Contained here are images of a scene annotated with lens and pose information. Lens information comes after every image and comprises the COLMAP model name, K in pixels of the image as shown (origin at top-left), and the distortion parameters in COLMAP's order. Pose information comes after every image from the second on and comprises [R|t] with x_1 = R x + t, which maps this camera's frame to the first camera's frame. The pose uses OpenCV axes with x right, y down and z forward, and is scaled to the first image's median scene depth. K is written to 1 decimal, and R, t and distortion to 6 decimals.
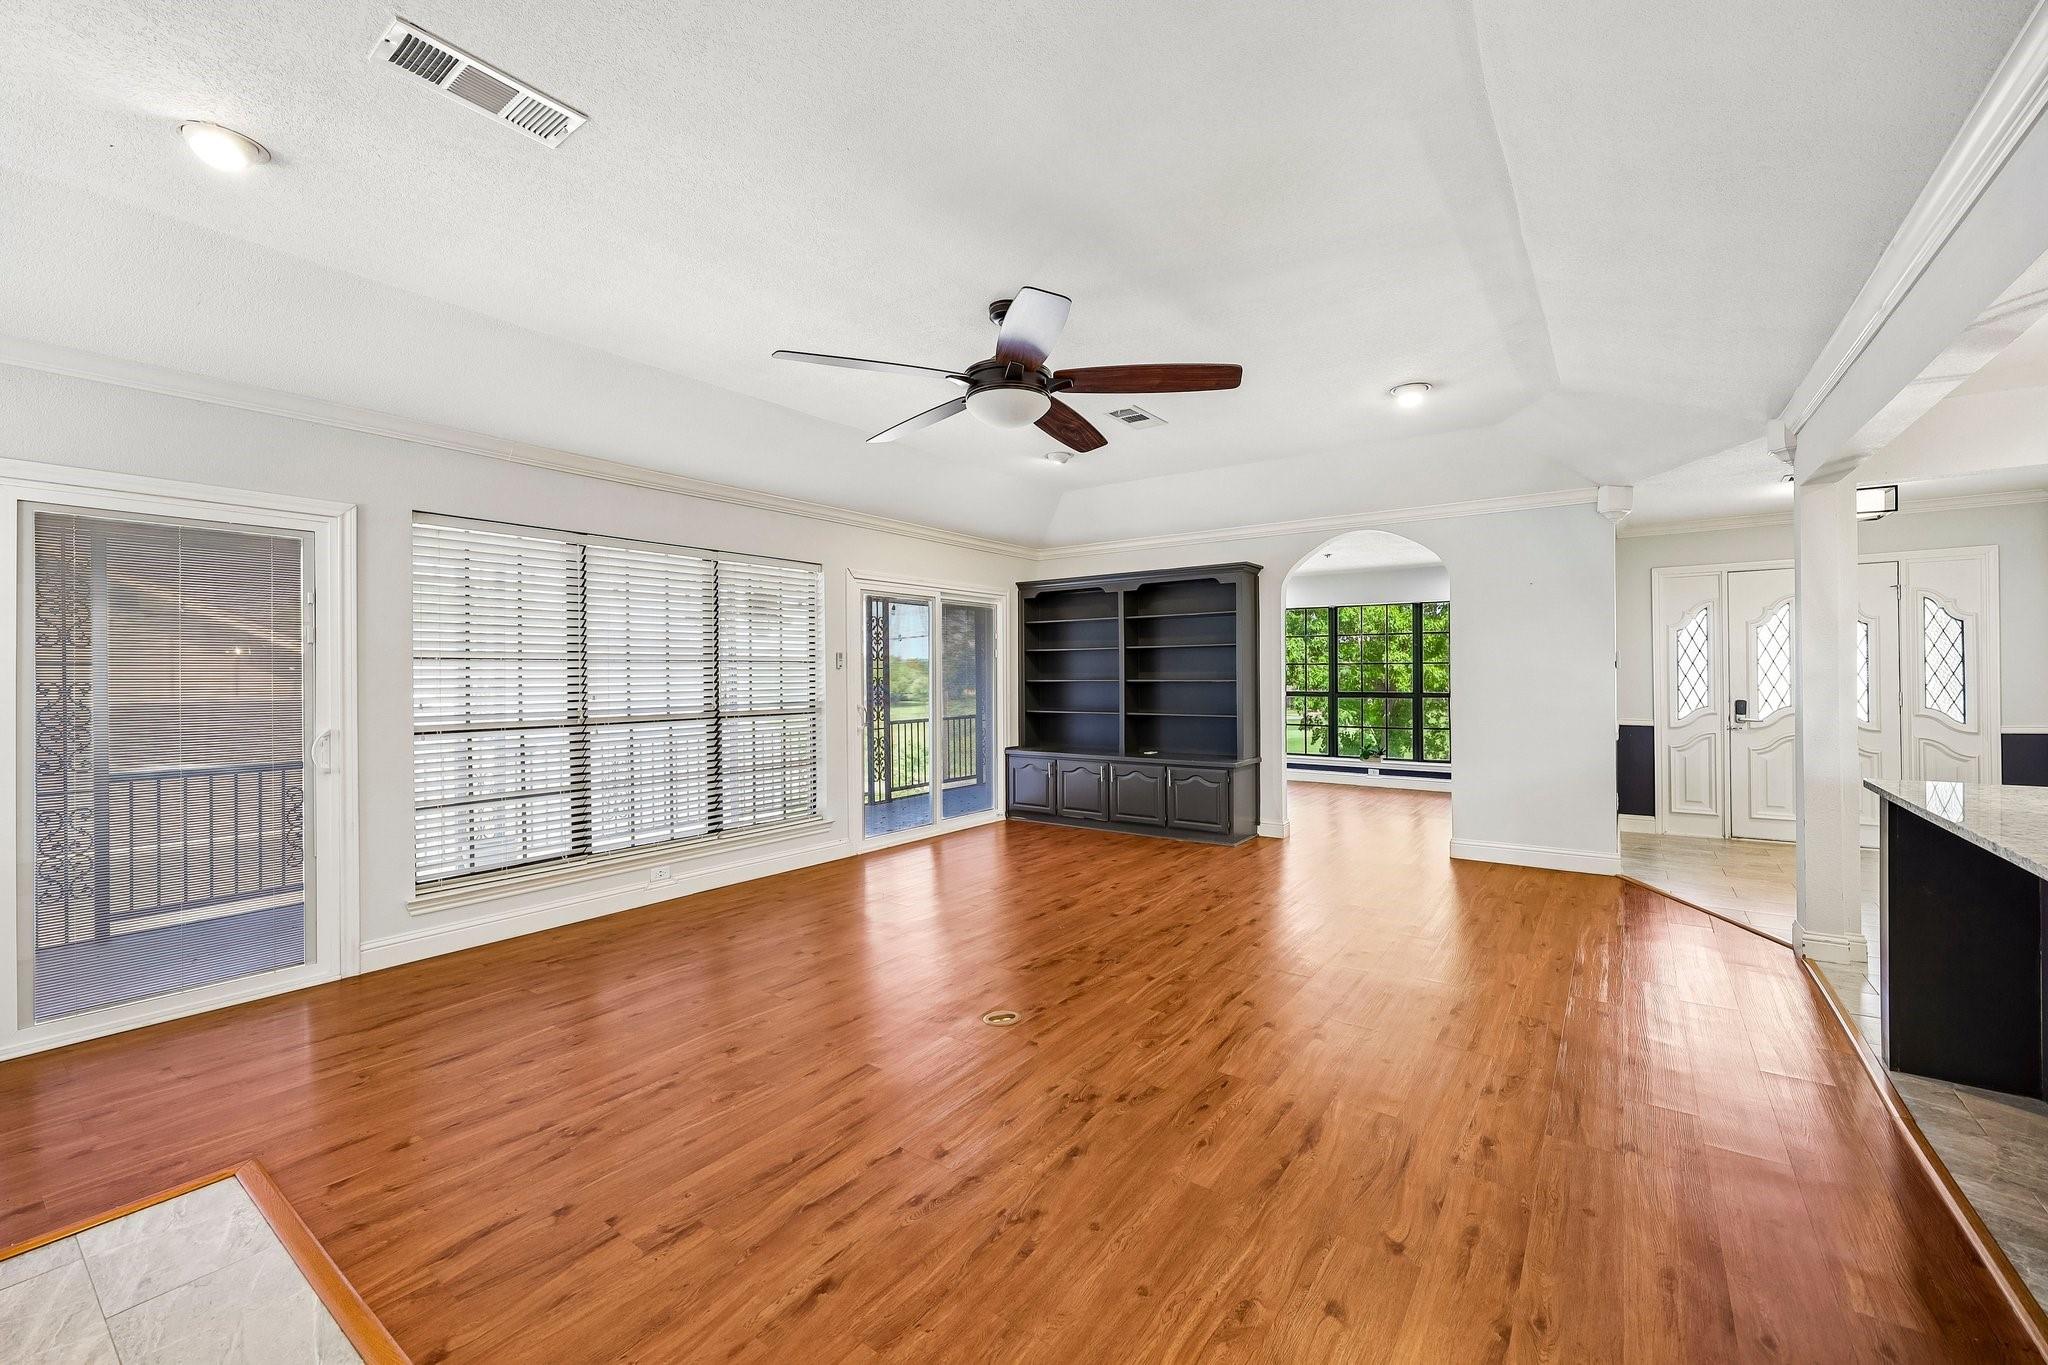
lens RADIAL K [[826.0, 0, 1027.8], [0, 826.0, 674.1], [0, 0, 1]] dist [0.000978, 0.000390]
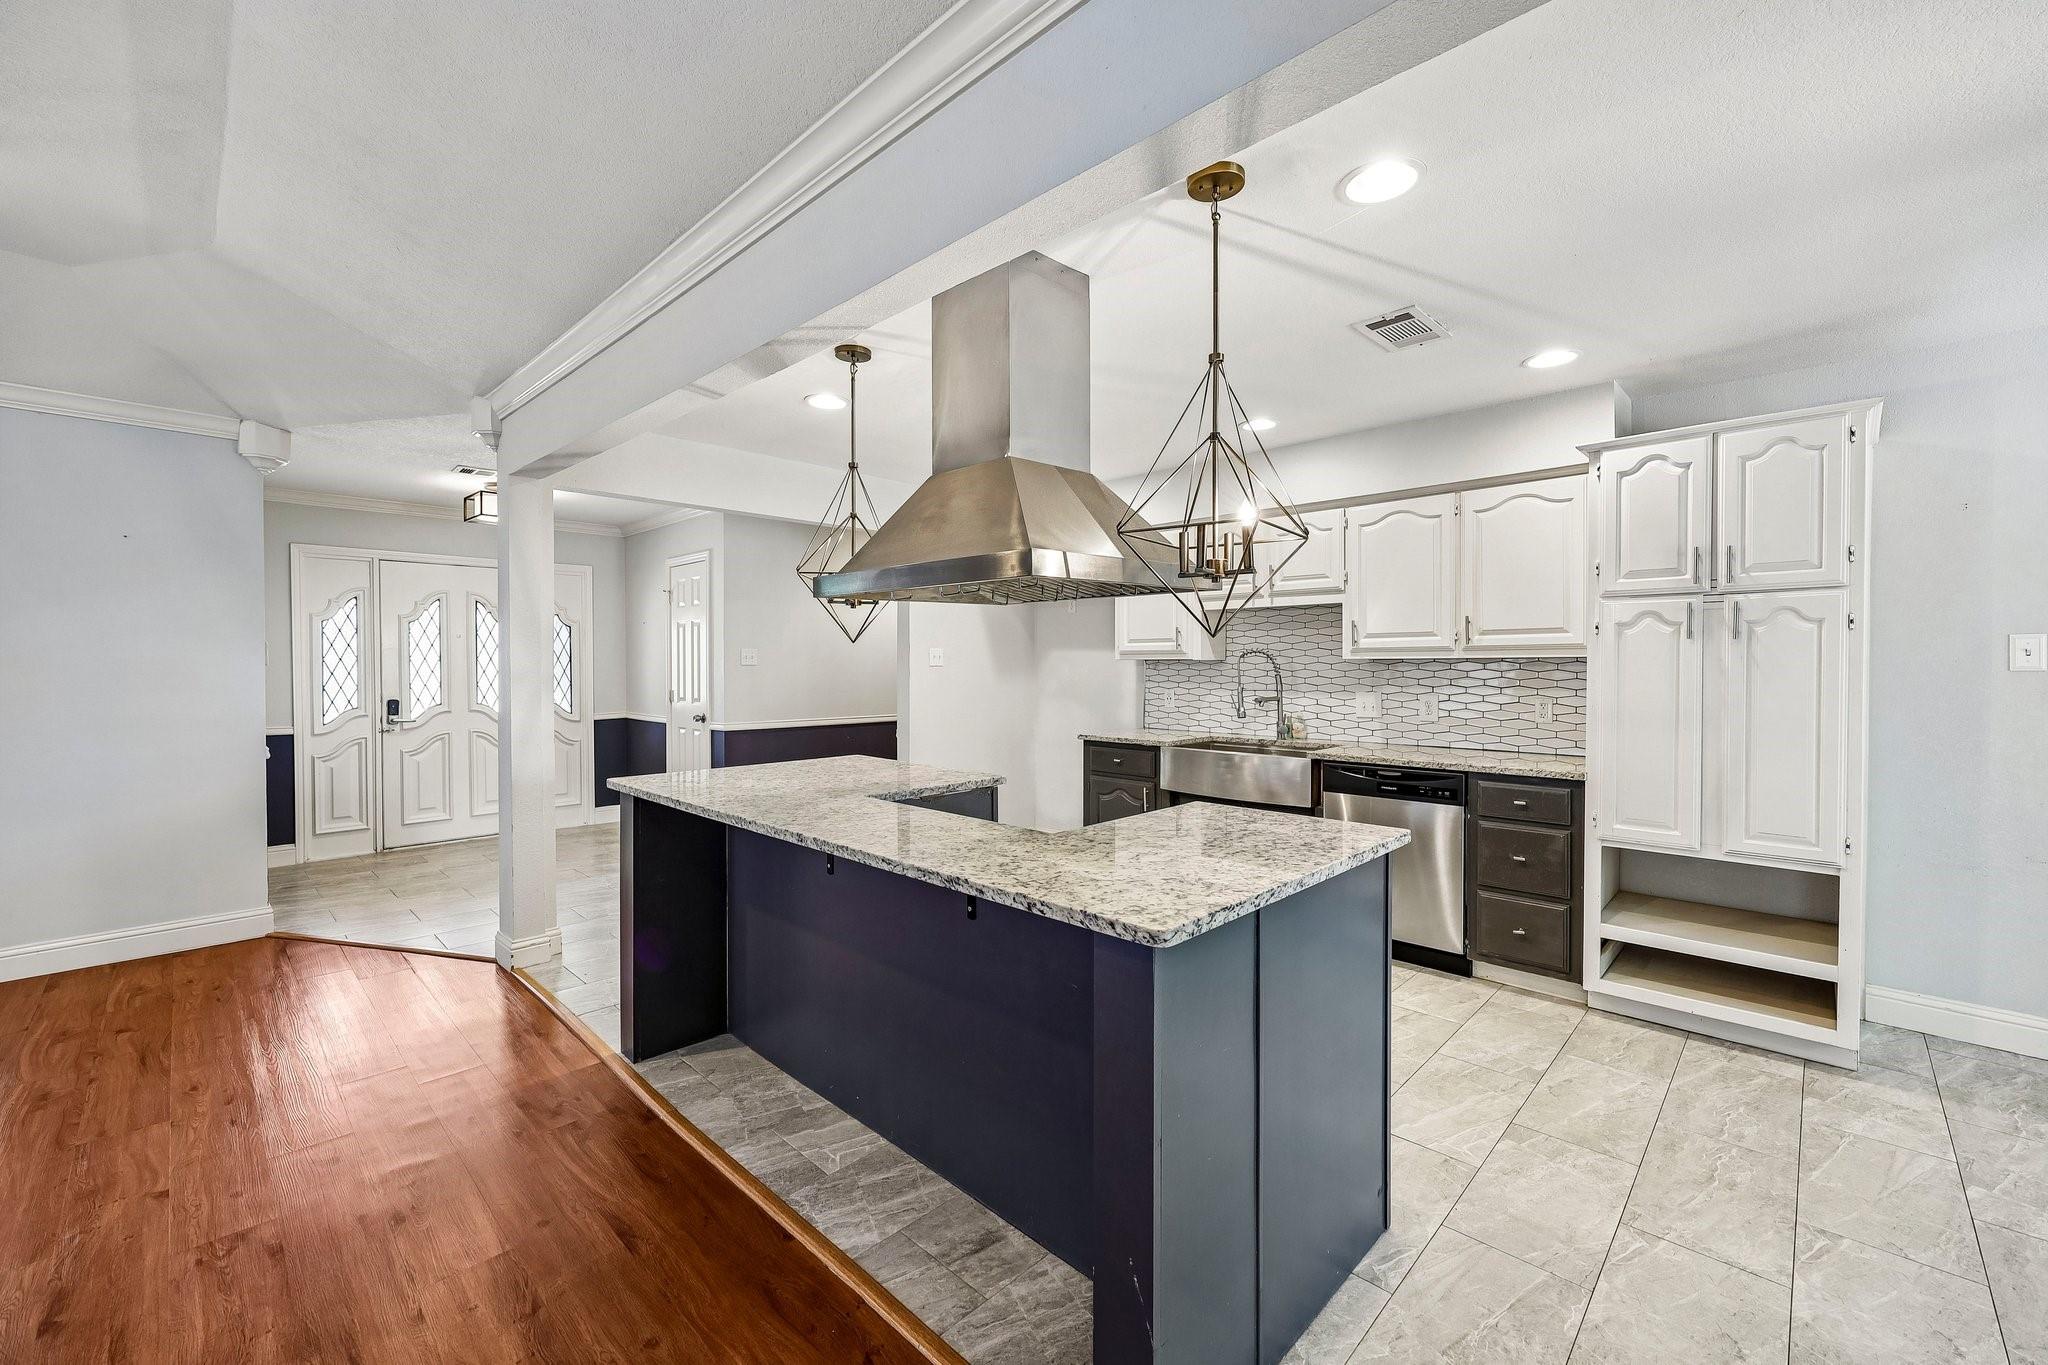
lens RADIAL K [[826.0, 0, 1027.8], [0, 826.0, 674.1], [0, 0, 1]] dist [0.000978, 0.000390]
pose [[0.143013, -0.003502, 0.989715, 0.051471], [-0.001371, 0.999992, 0.003736, -0.001882], [-0.989720, -0.001891, 0.143007, 0.179344]]
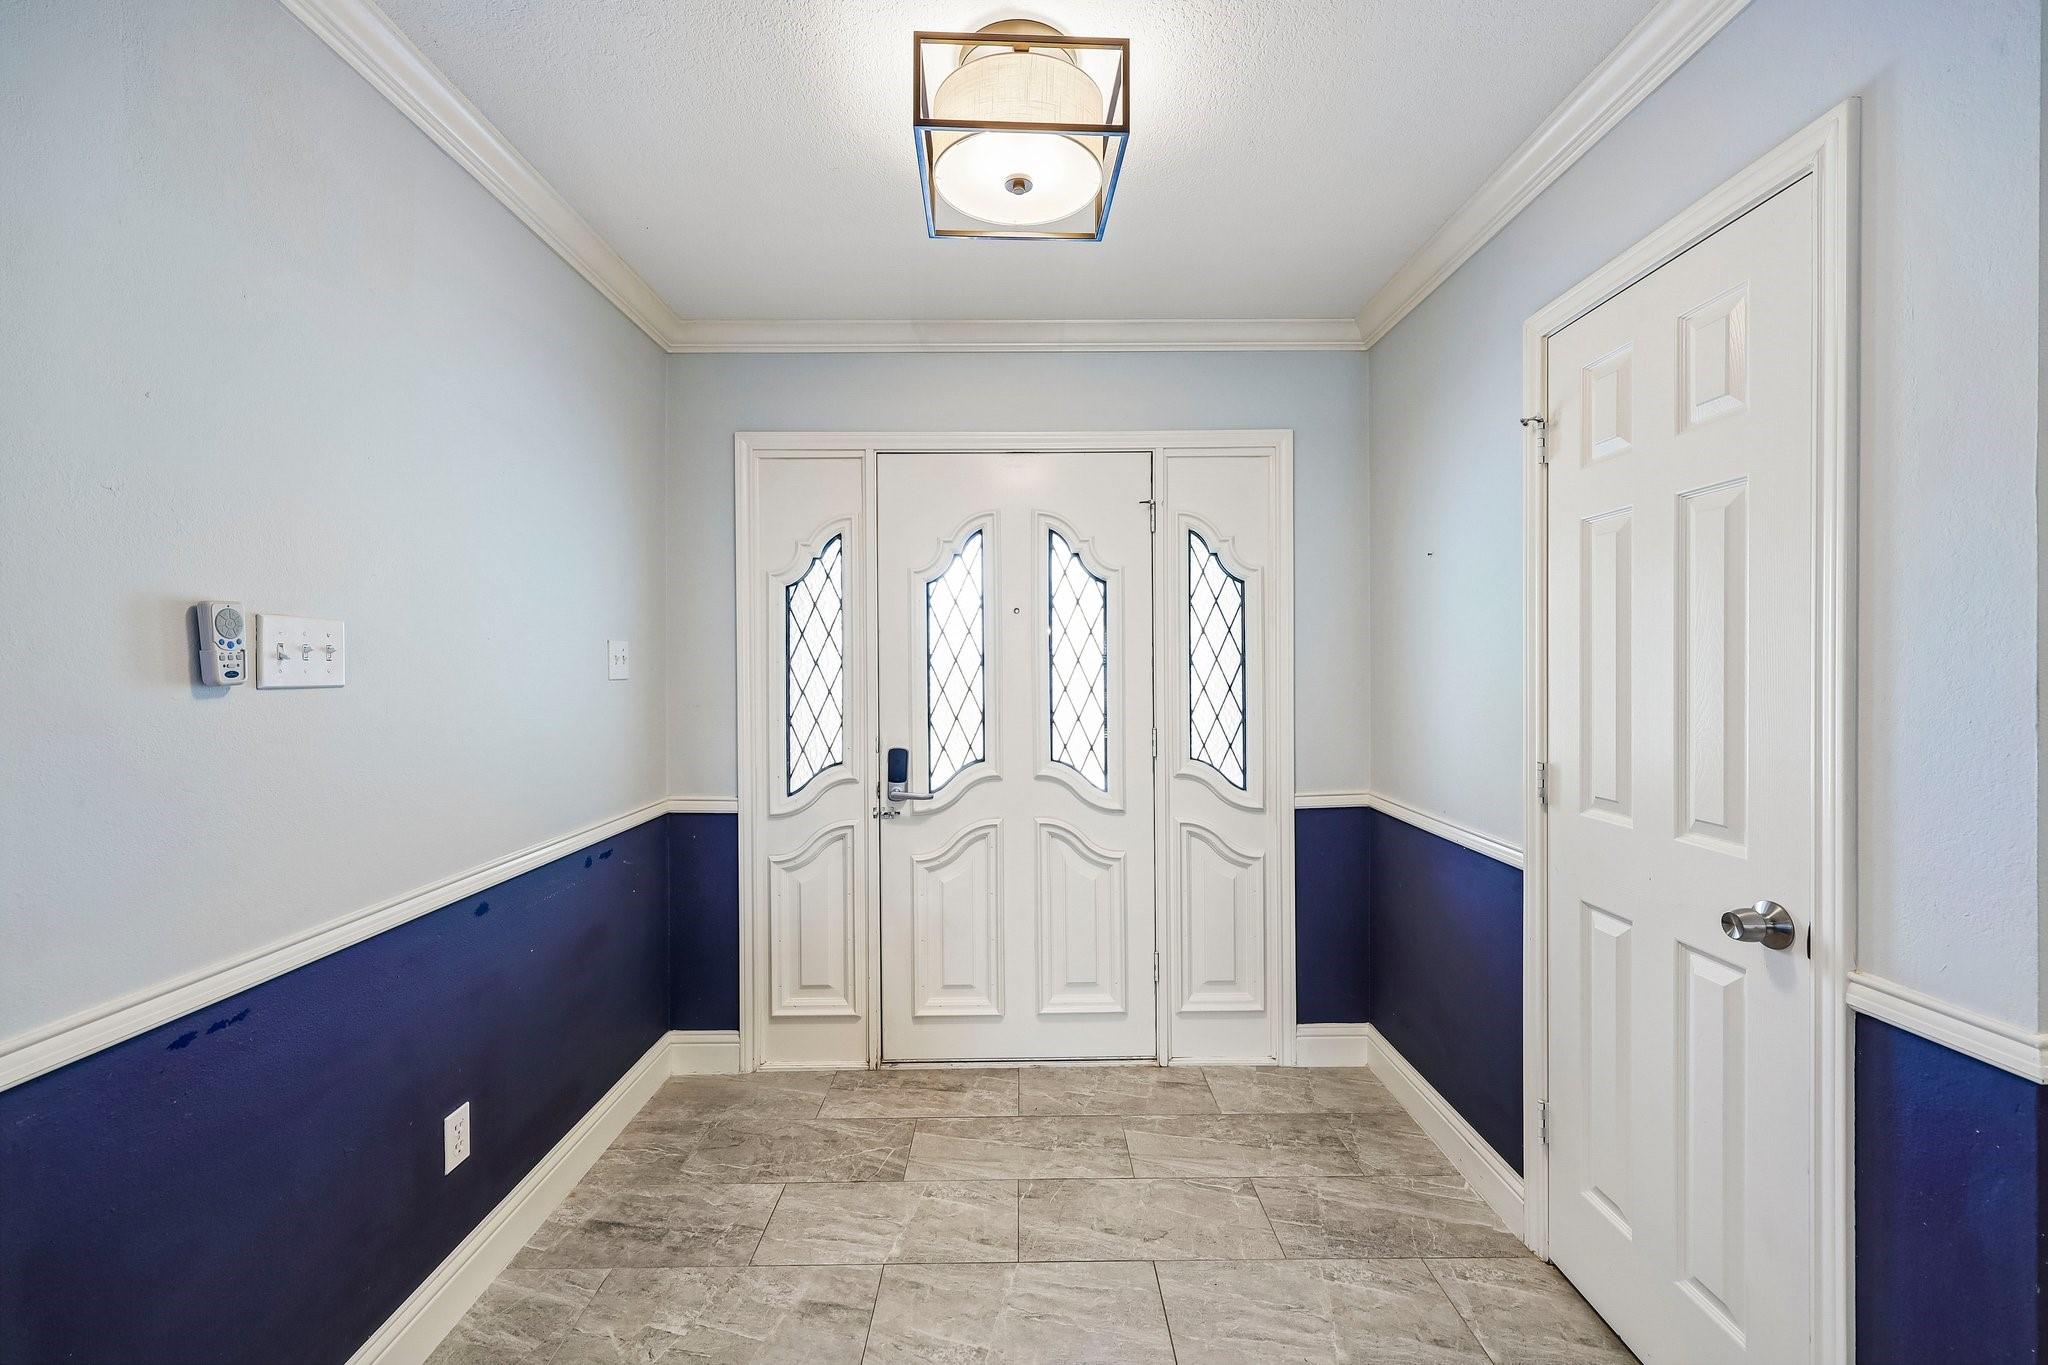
lens RADIAL K [[826.0, 0, 1027.8], [0, 826.0, 674.1], [0, 0, 1]] dist [0.000978, 0.000390]
pose [[0.804677, -0.001194, 0.593712, 0.725386], [-0.002739, 0.999980, 0.005723, -0.011349], [-0.593707, -0.006231, 0.804657, 0.671626]]
